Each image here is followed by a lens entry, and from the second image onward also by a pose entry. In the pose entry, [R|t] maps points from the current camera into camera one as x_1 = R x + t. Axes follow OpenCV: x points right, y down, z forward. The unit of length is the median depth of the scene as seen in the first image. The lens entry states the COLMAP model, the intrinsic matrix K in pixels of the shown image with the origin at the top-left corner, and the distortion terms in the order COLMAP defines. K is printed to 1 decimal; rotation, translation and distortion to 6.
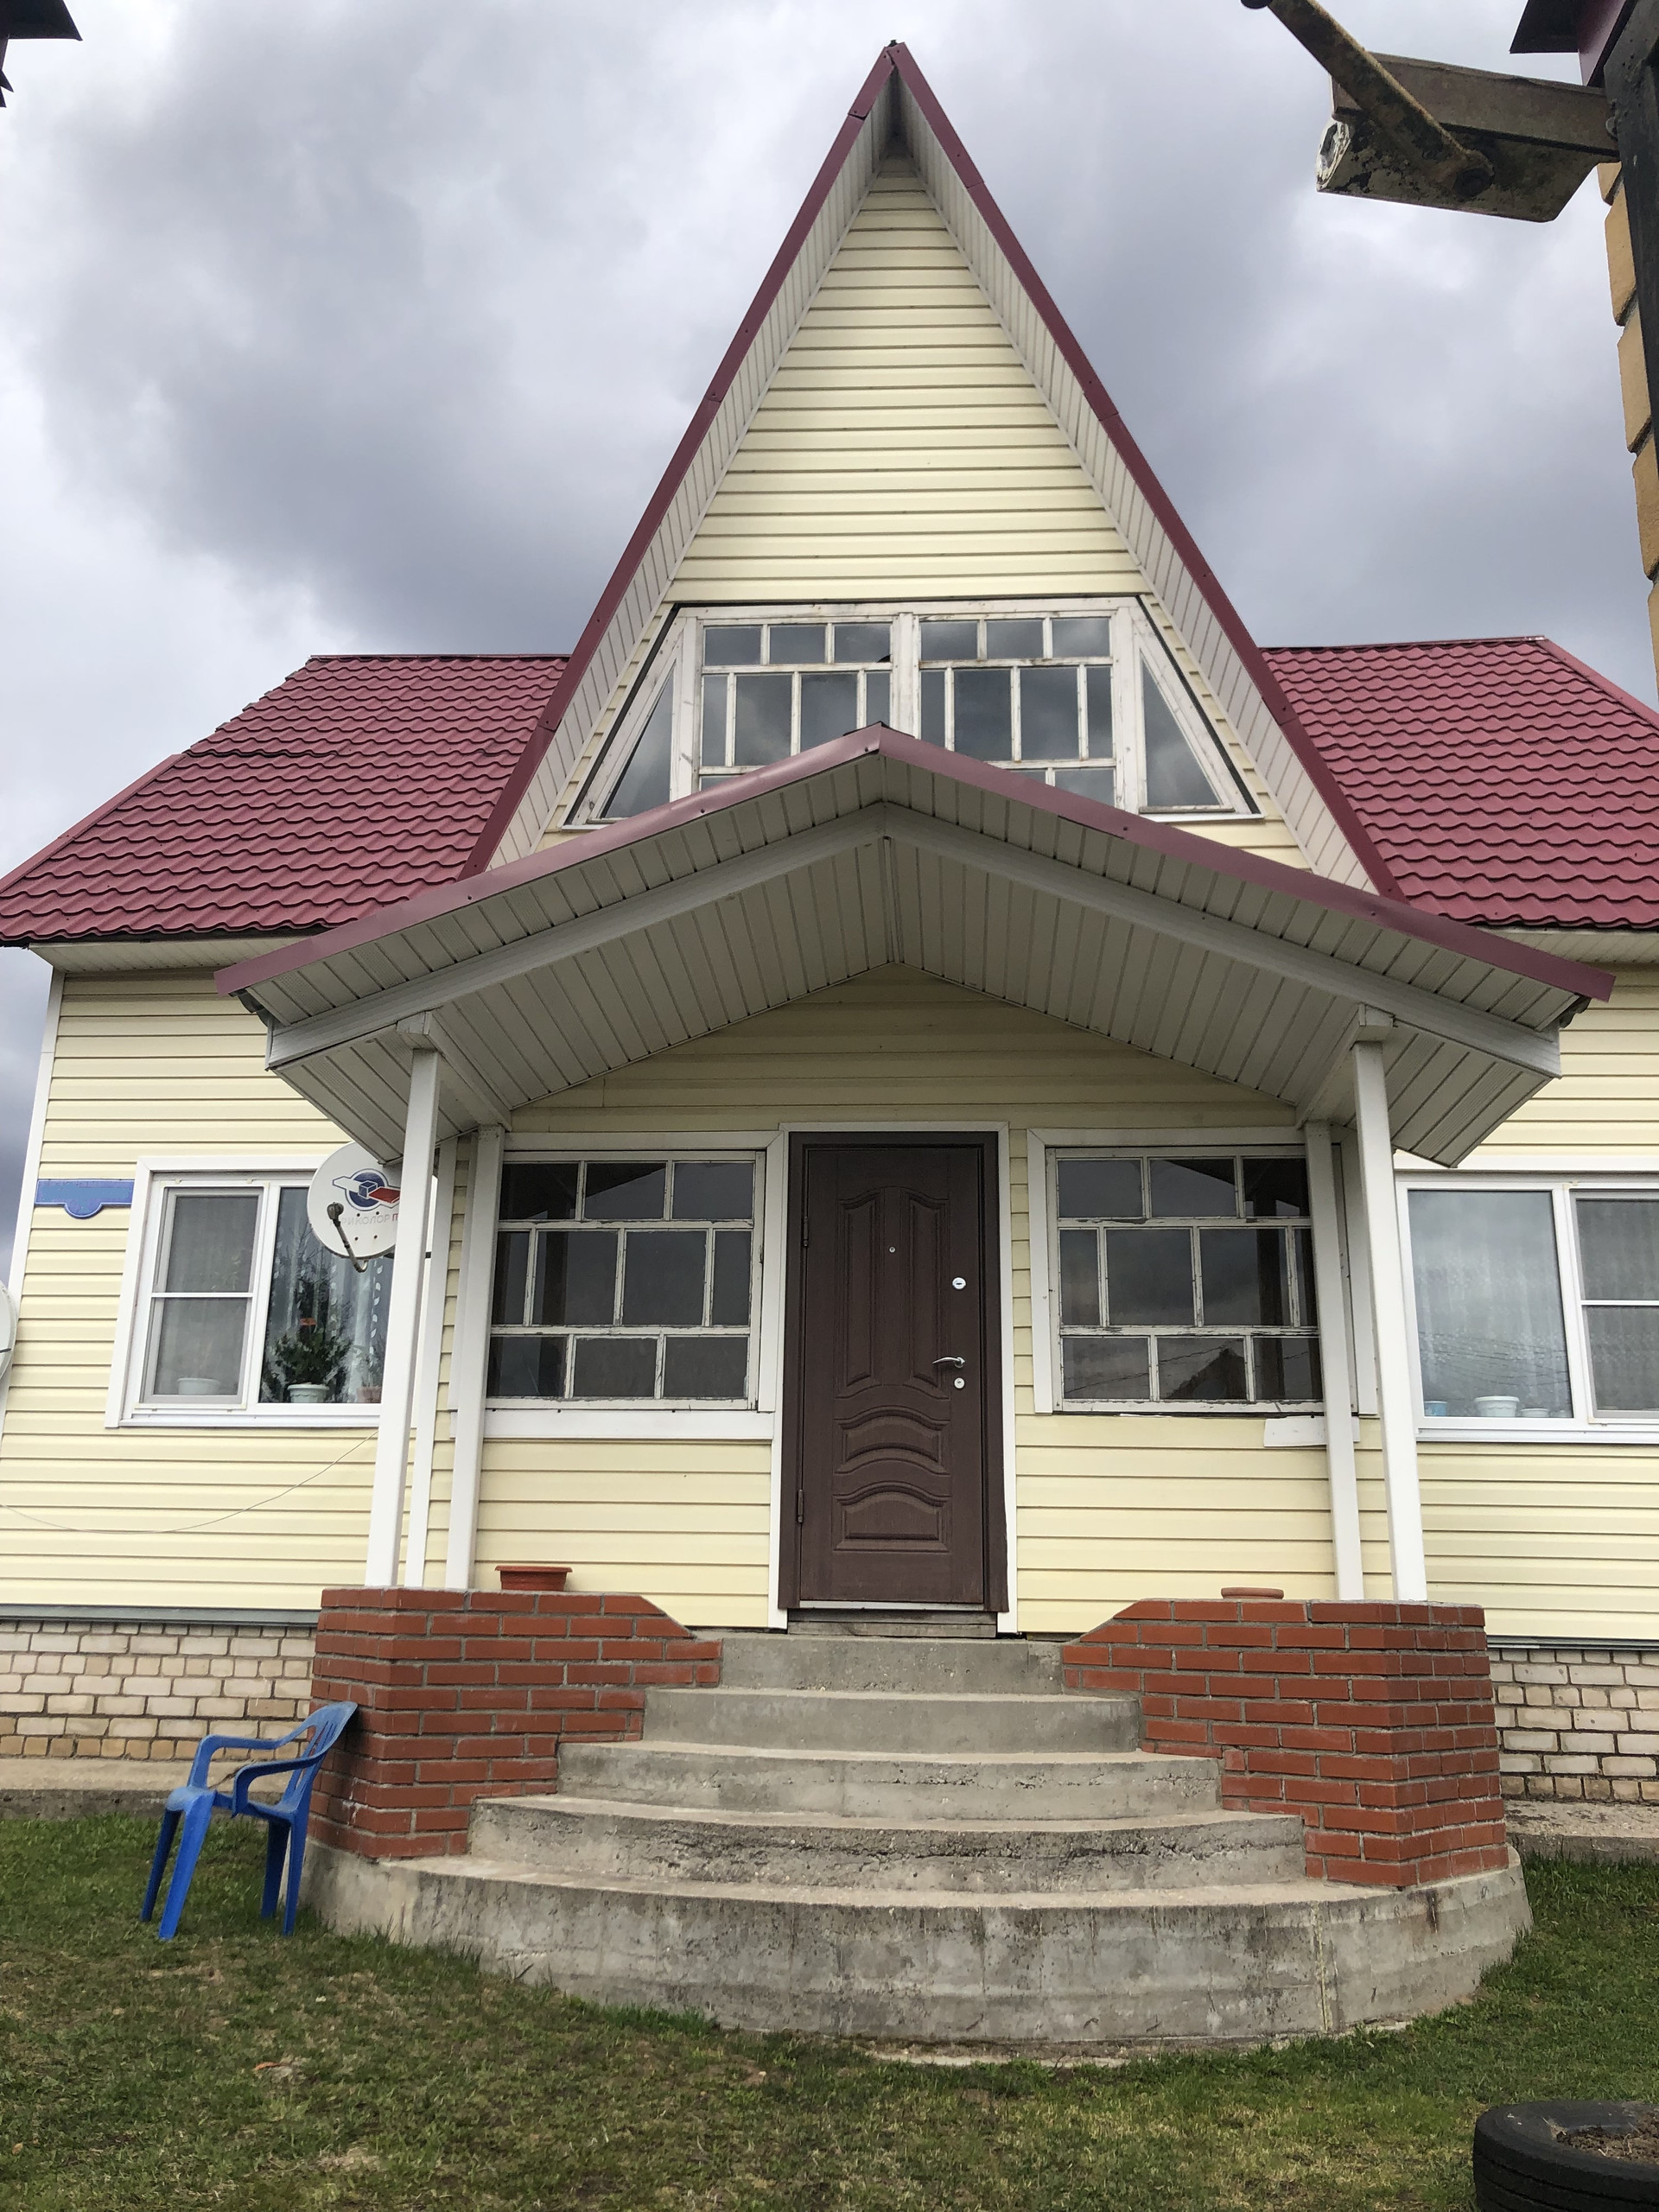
lens RADIAL K [[1835.0, 0, 831.8], [0, 1835.0, 1041.0], [0, 0, 1]] dist [0.040178, -0.009547]
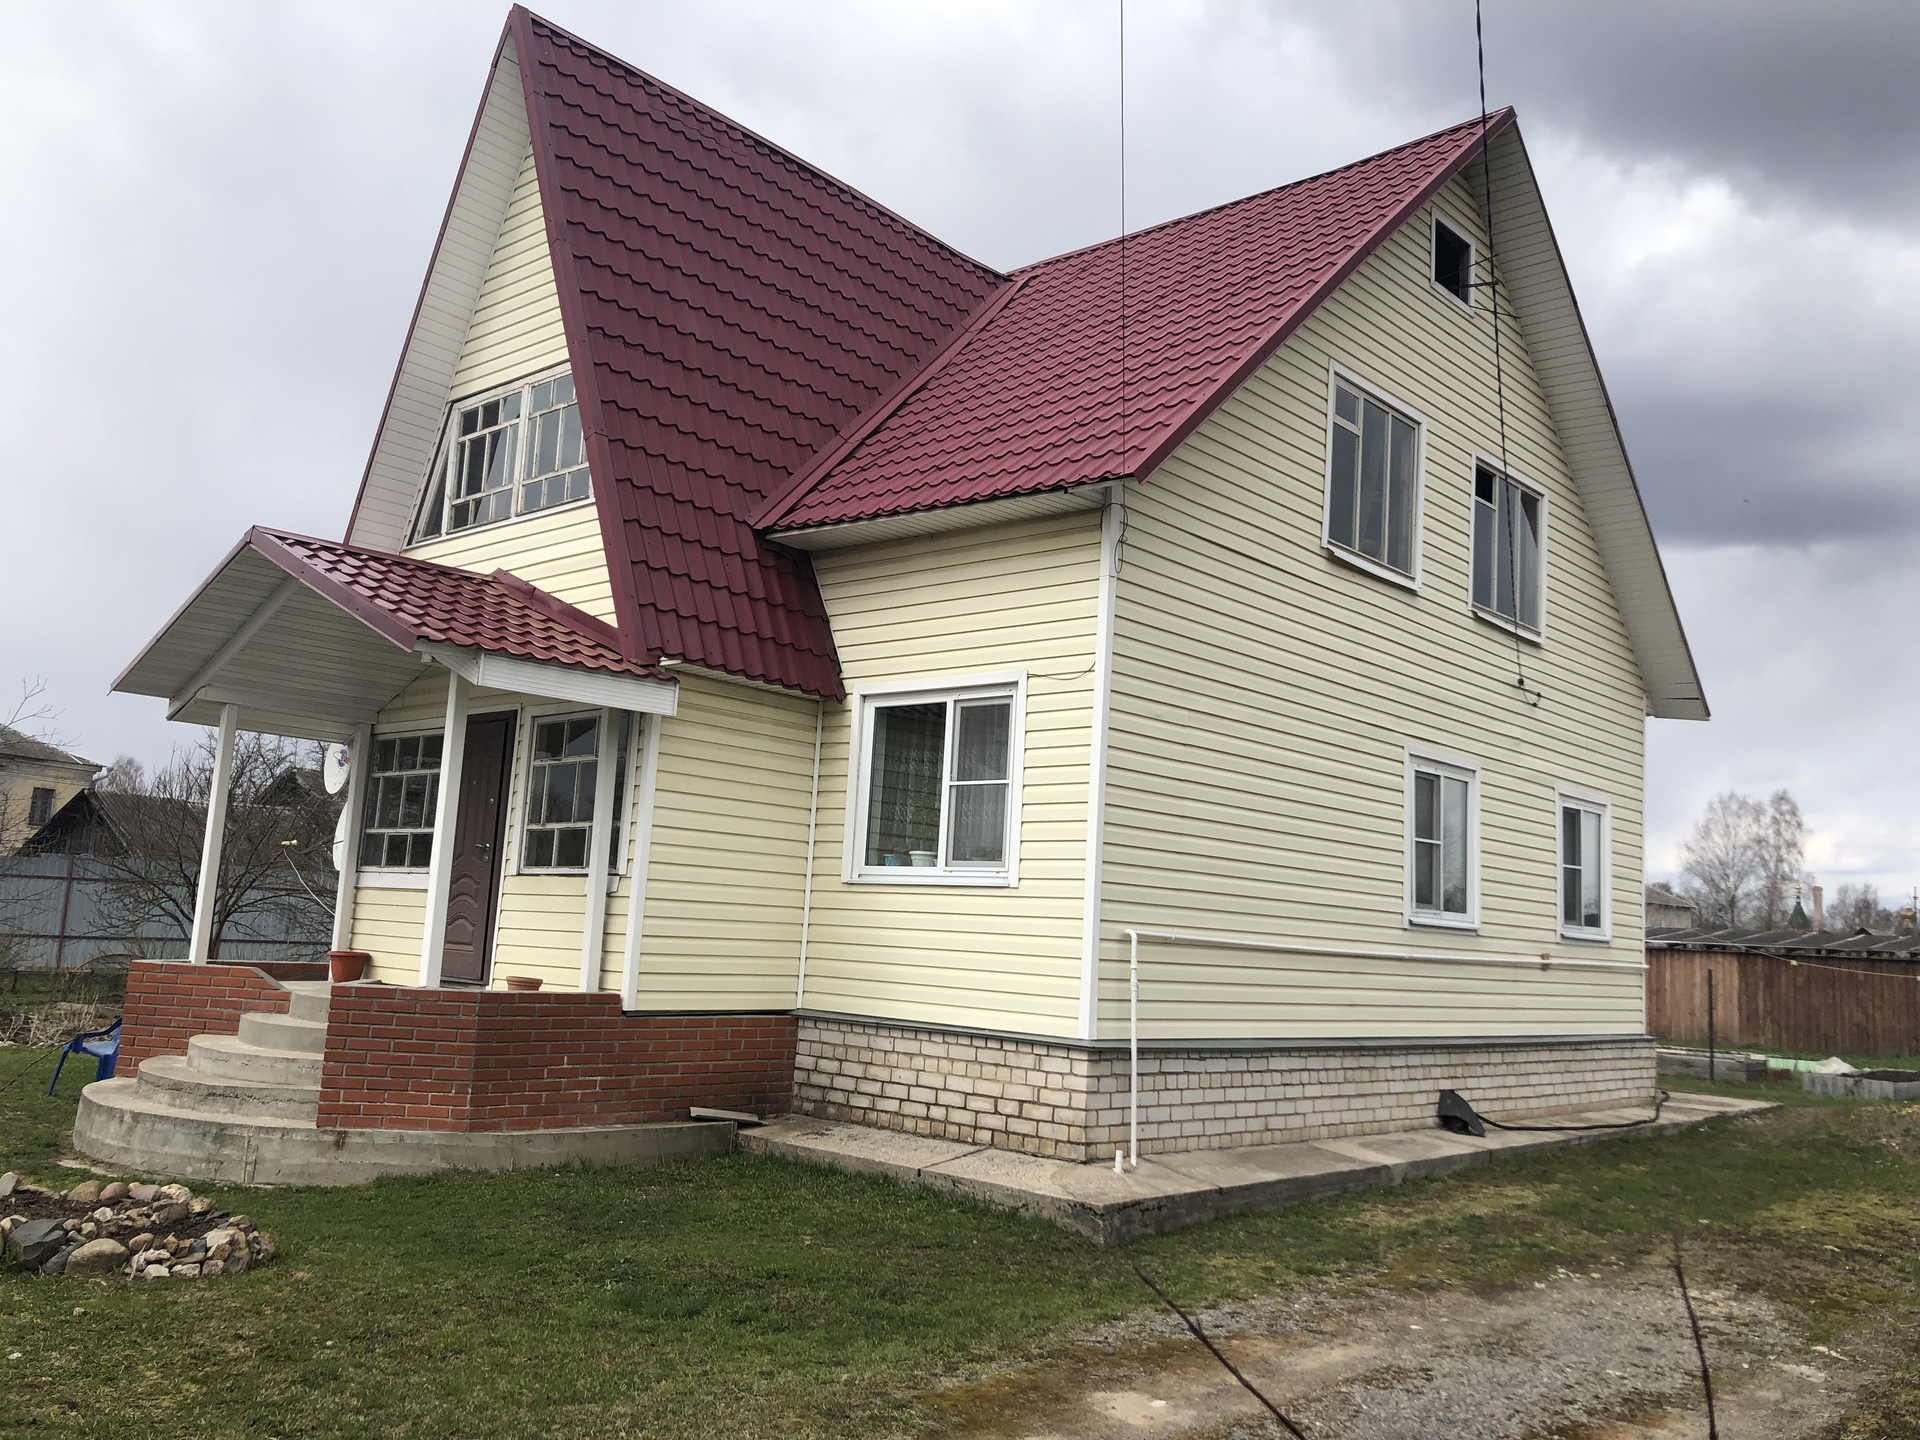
lens RADIAL K [[1567.2, 0, 960.0], [0, 1567.2, 720.0], [0, 0, 1]] dist [0.229251, -0.301032]
pose [[0.769778, -0.060371, -0.635450, 1.370713], [0.139937, 0.987261, 0.075724, 0.004742], [0.622783, -0.147213, 0.768420, 0.131485]]
